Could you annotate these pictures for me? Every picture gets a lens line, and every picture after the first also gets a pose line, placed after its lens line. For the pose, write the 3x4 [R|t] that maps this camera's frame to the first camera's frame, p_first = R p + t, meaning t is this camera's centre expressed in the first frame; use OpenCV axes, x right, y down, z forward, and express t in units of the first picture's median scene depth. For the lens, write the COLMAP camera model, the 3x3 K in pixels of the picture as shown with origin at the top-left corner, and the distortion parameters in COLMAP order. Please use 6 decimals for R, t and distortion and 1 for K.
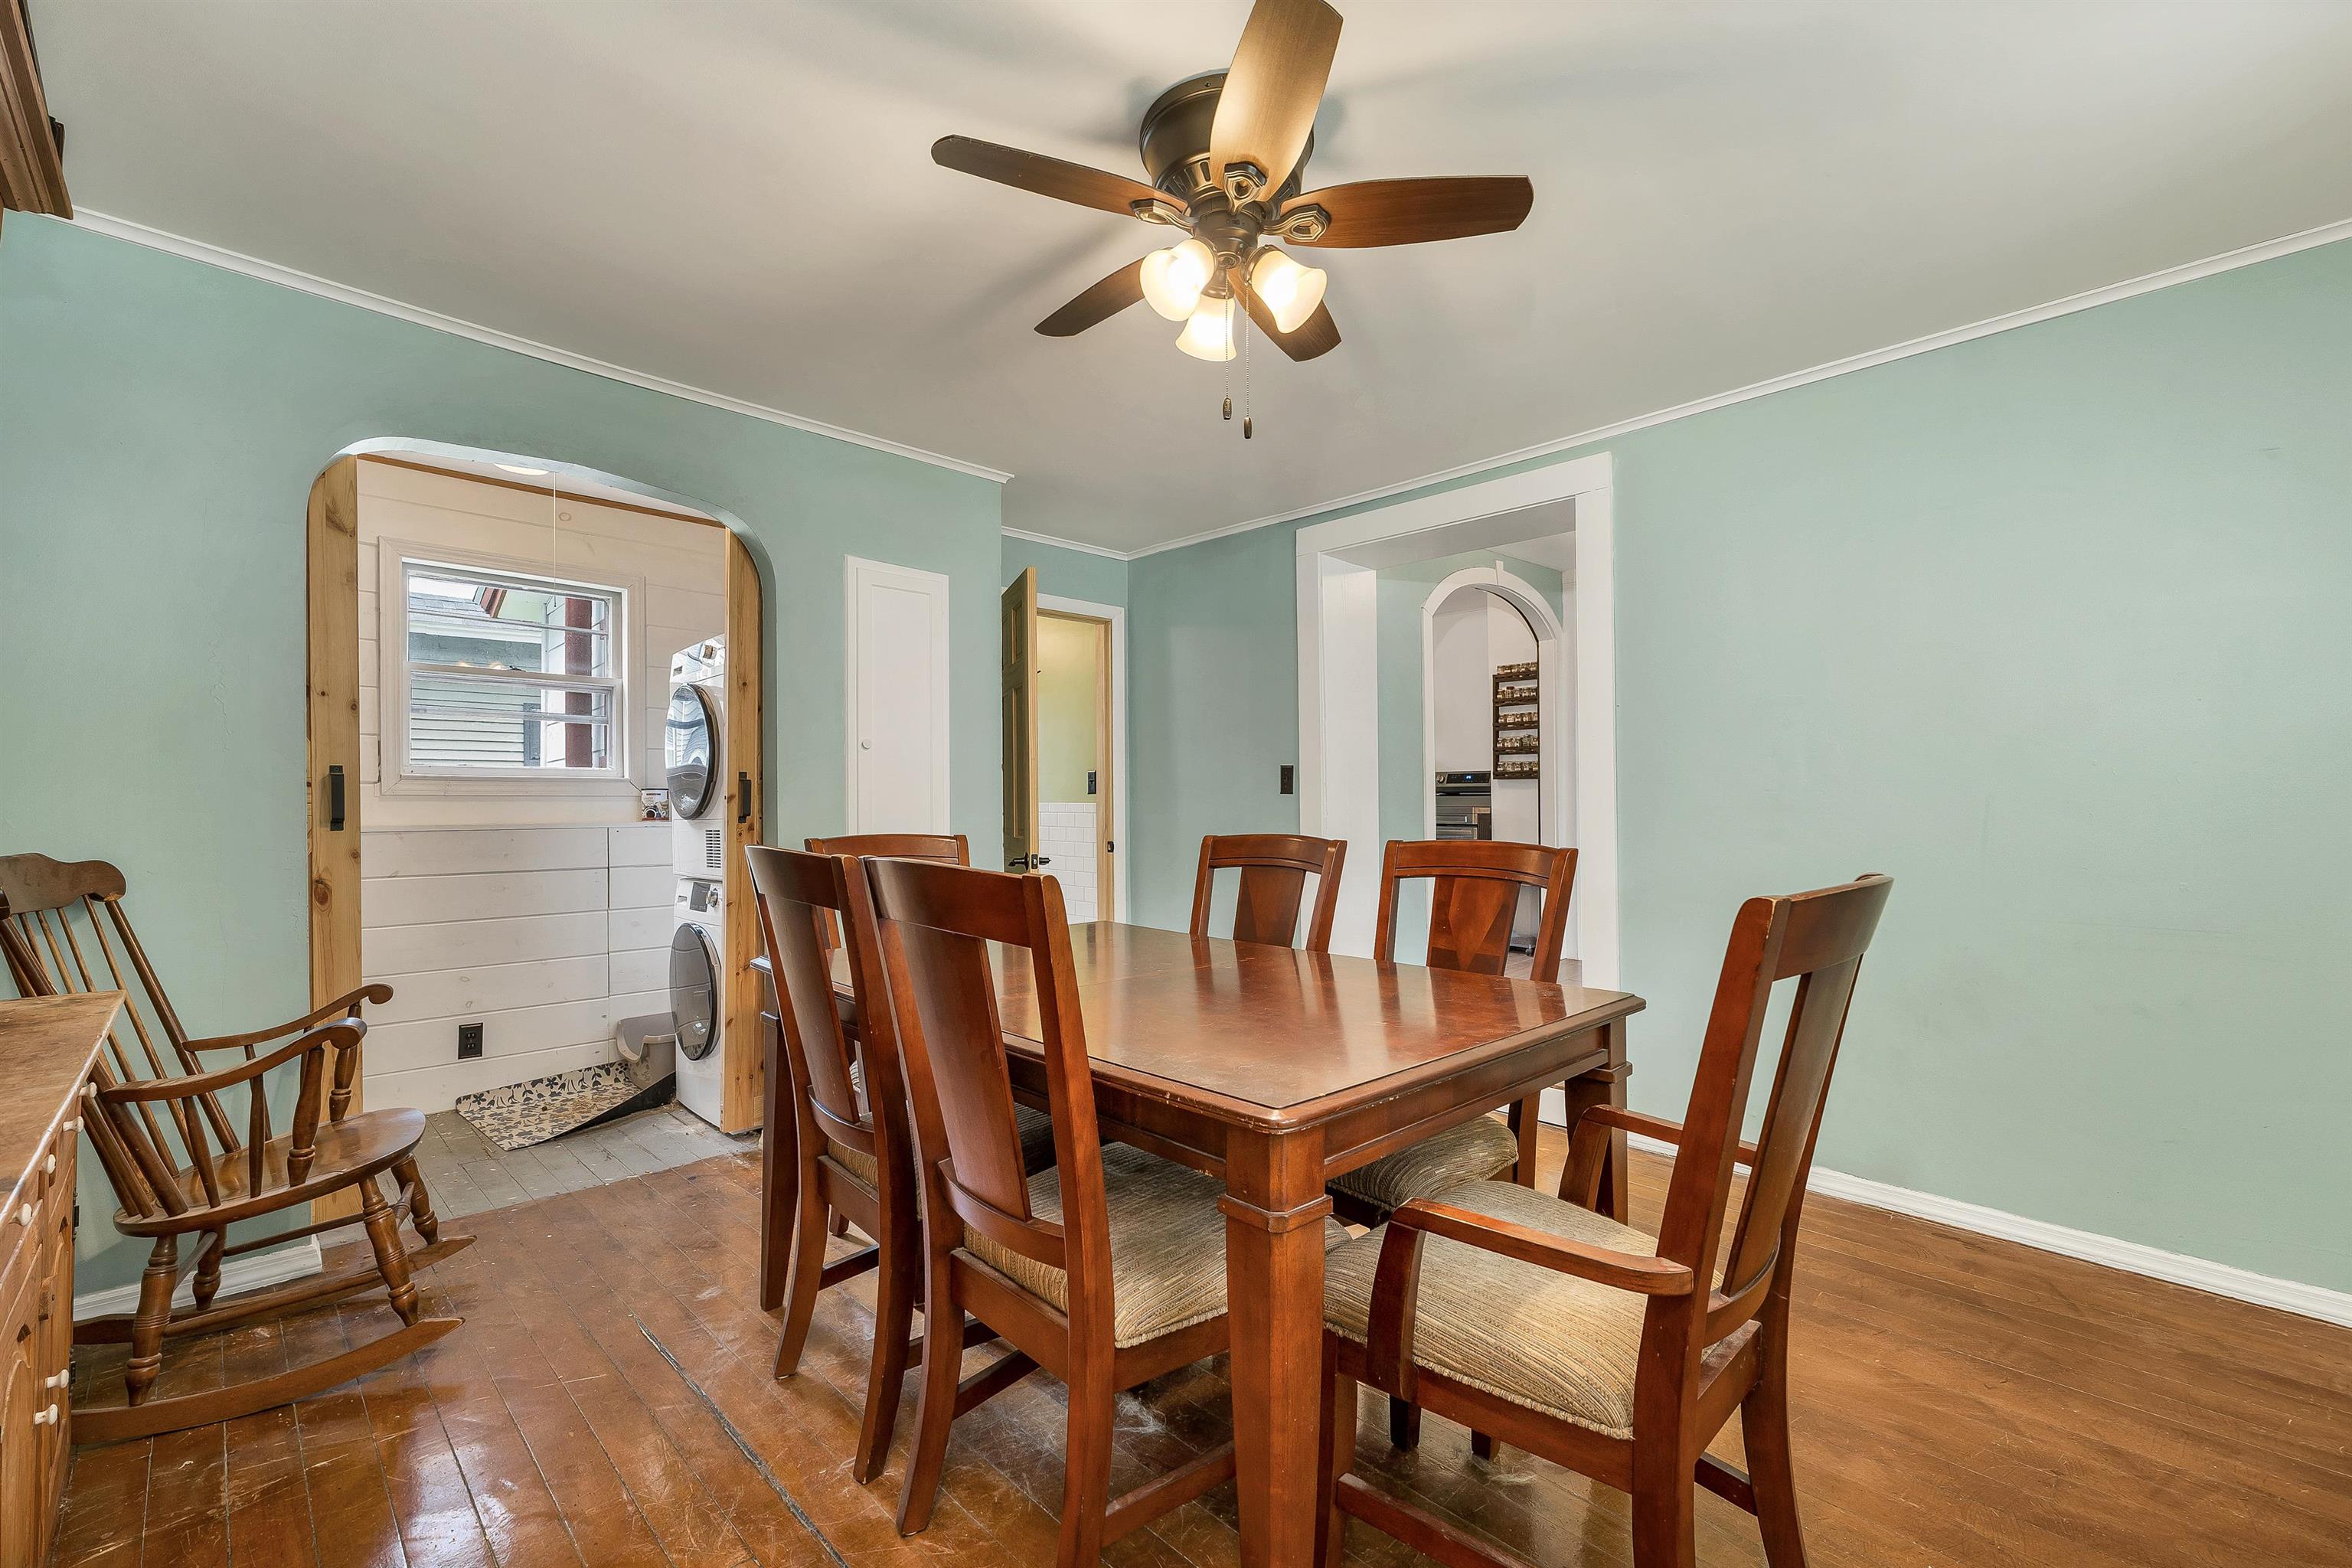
lens RADIAL K [[973.2, 0, 1181.2], [0, 973.2, 792.0], [0, 0, 1]] dist [0.000822, -0.001153]
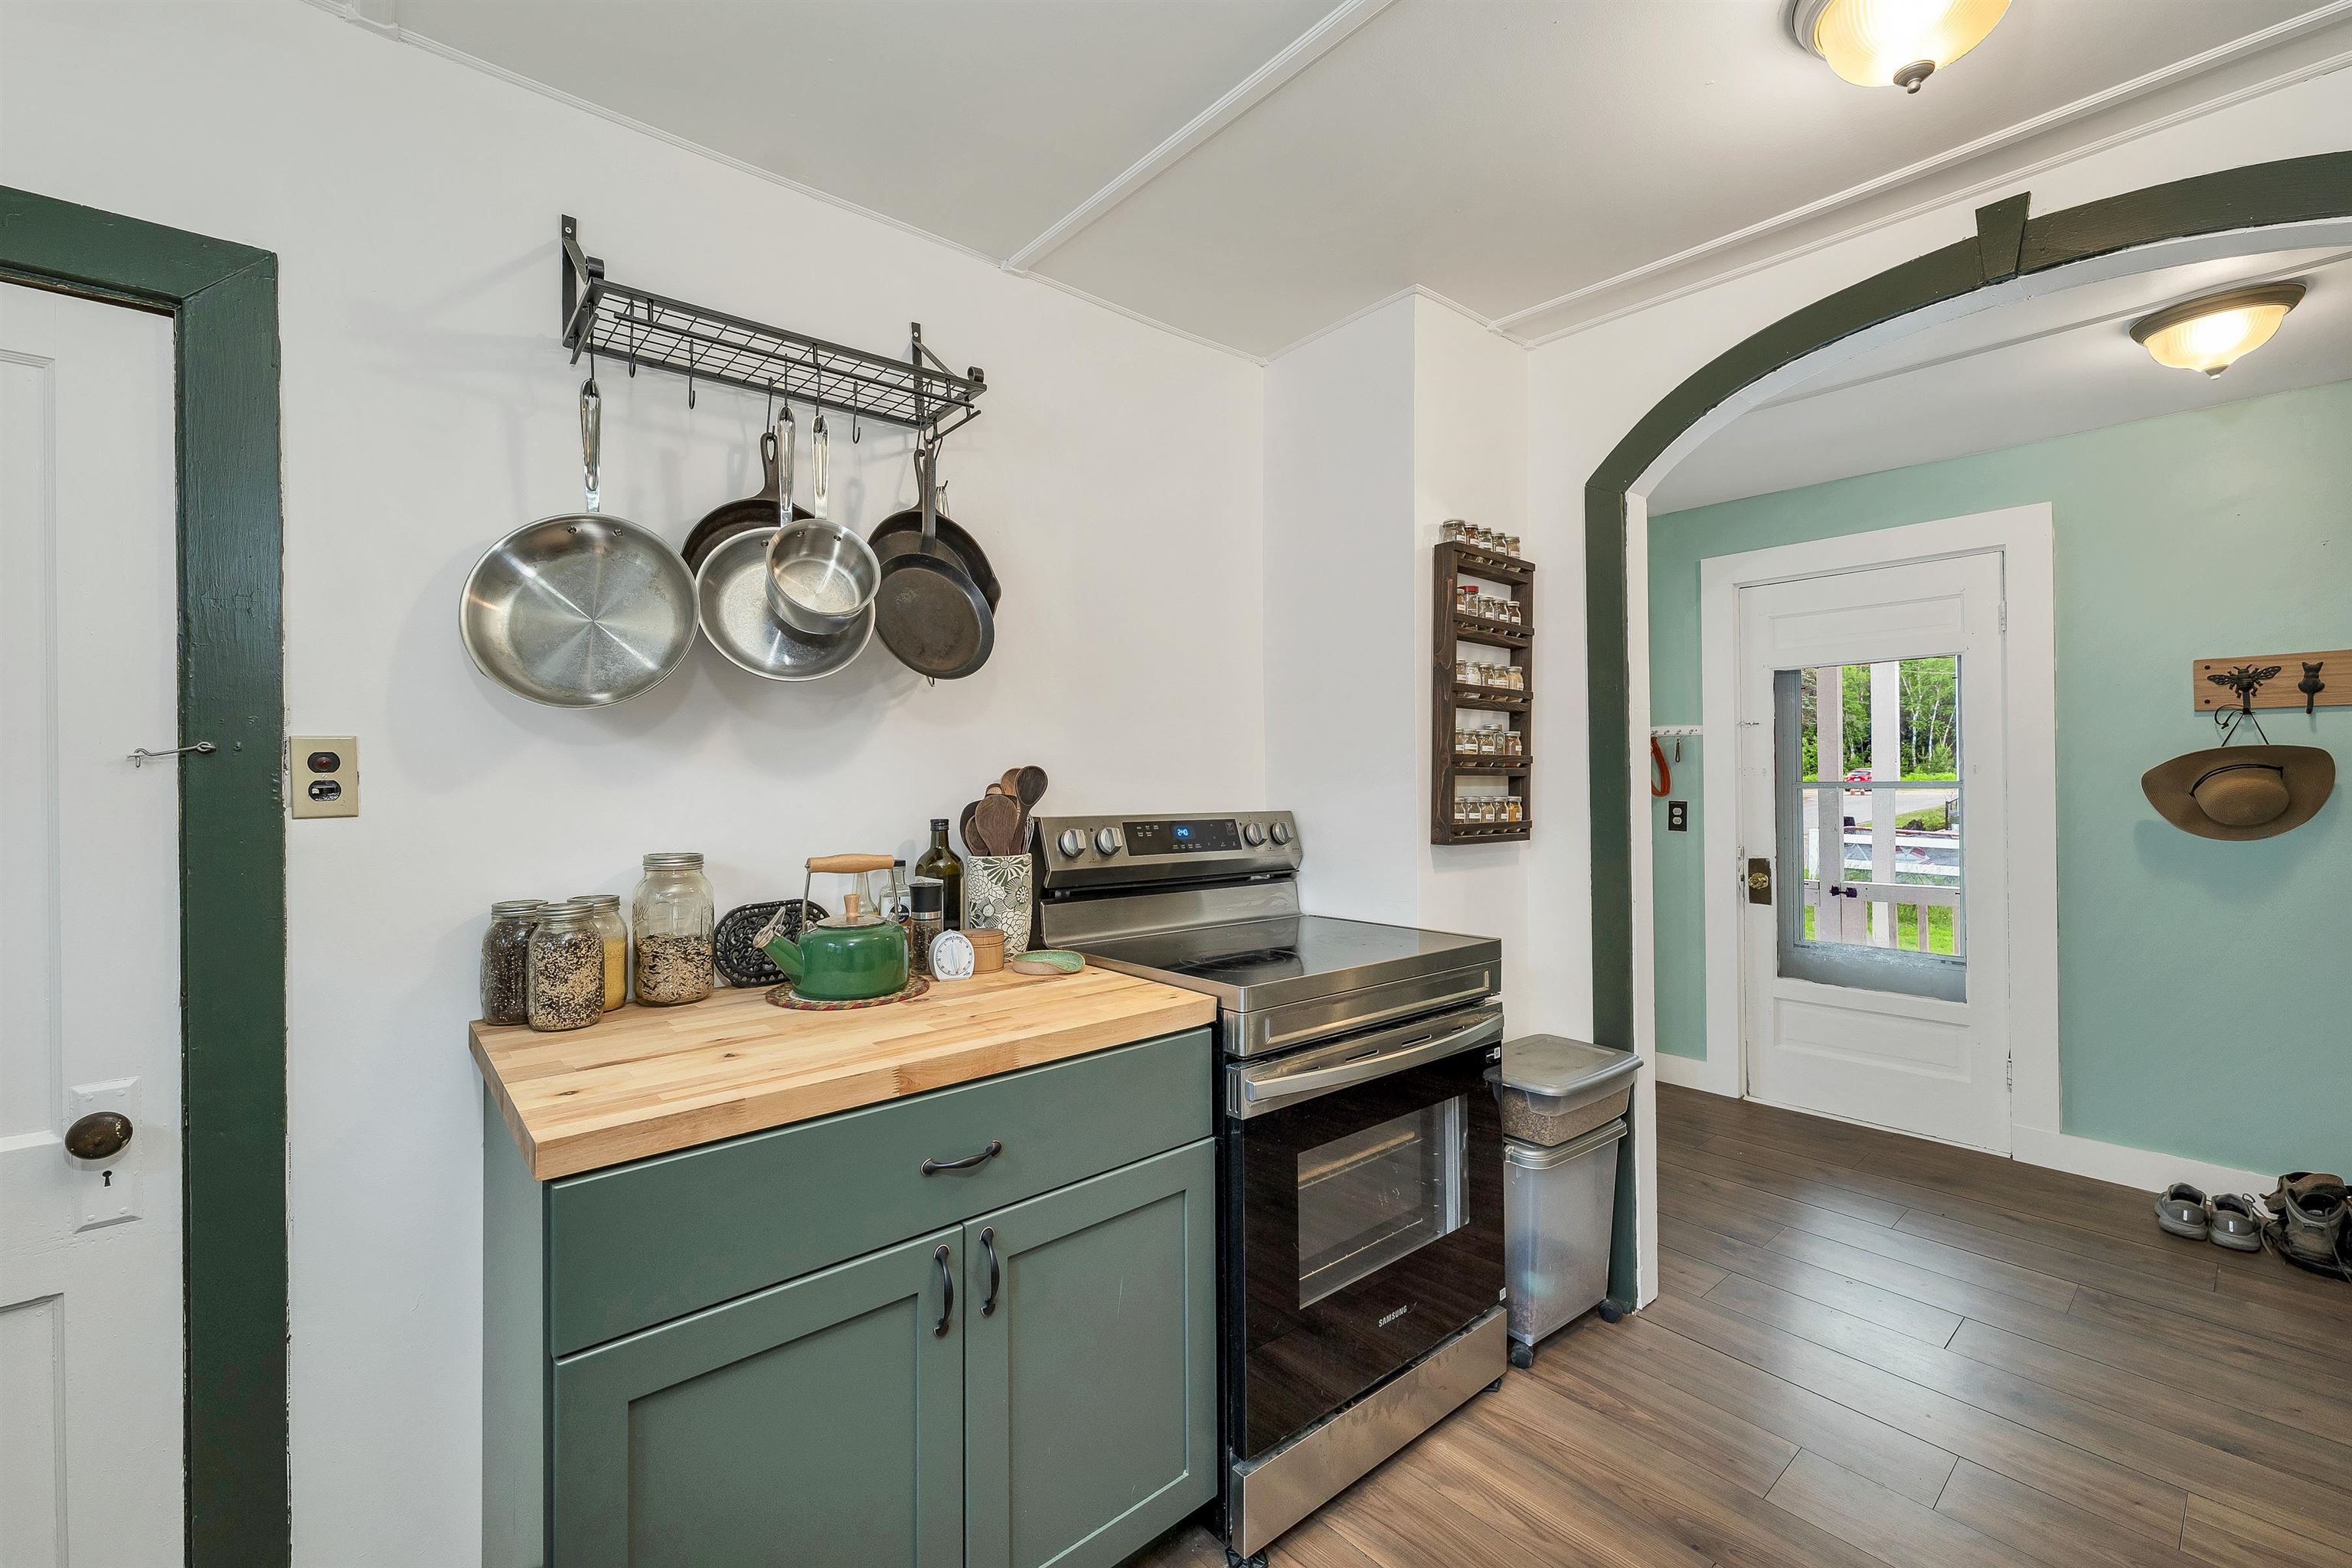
lens RADIAL K [[973.2, 0, 1155.5], [0, 973.2, 773.1], [0, 0, 1]] dist [0.000822, -0.001153]
pose [[0.061402, 0.021372, 0.997884, -0.029420], [-0.012494, 0.999709, -0.020643, -0.030544], [-0.998035, -0.011200, 0.061651, 1.089022]]
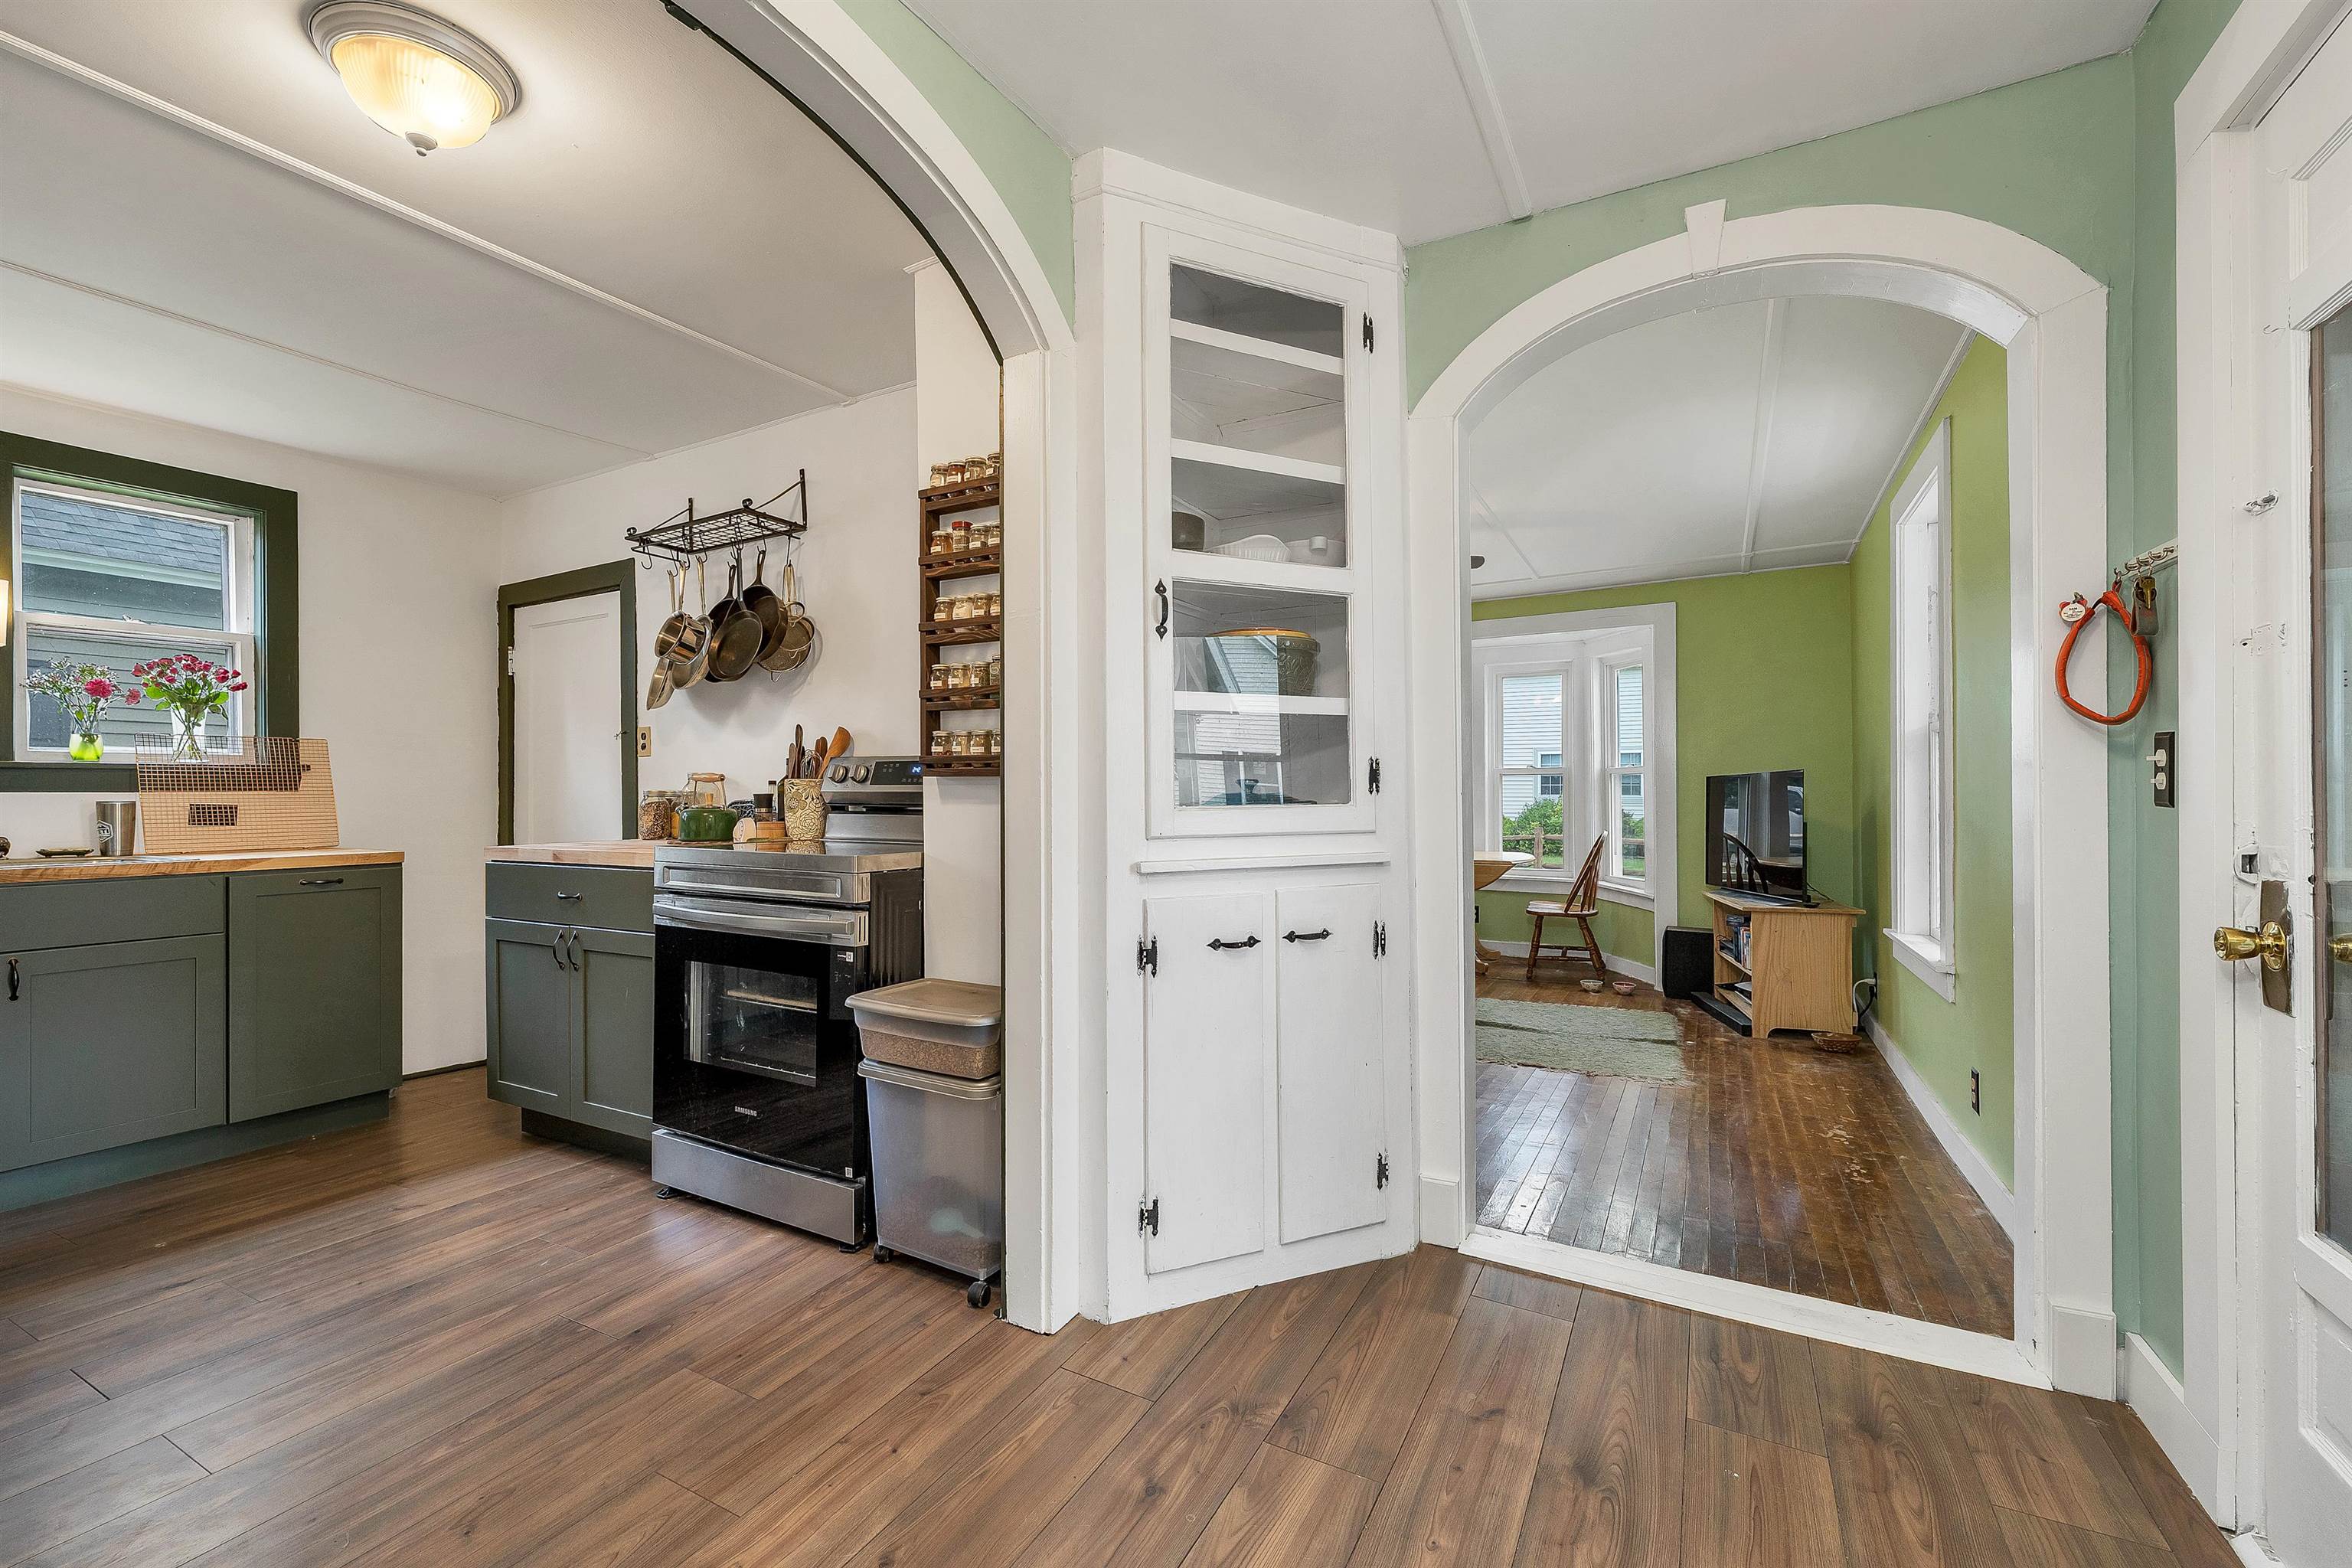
lens RADIAL K [[973.2, 0, 1166.0], [0, 973.2, 790.8], [0, 0, 1]] dist [0.000822, -0.001153]
pose [[0.954325, 0.009256, 0.298627, 0.300613], [-0.014143, 0.999799, 0.014206, -0.014578], [-0.298436, -0.017780, 0.954264, 0.623562]]
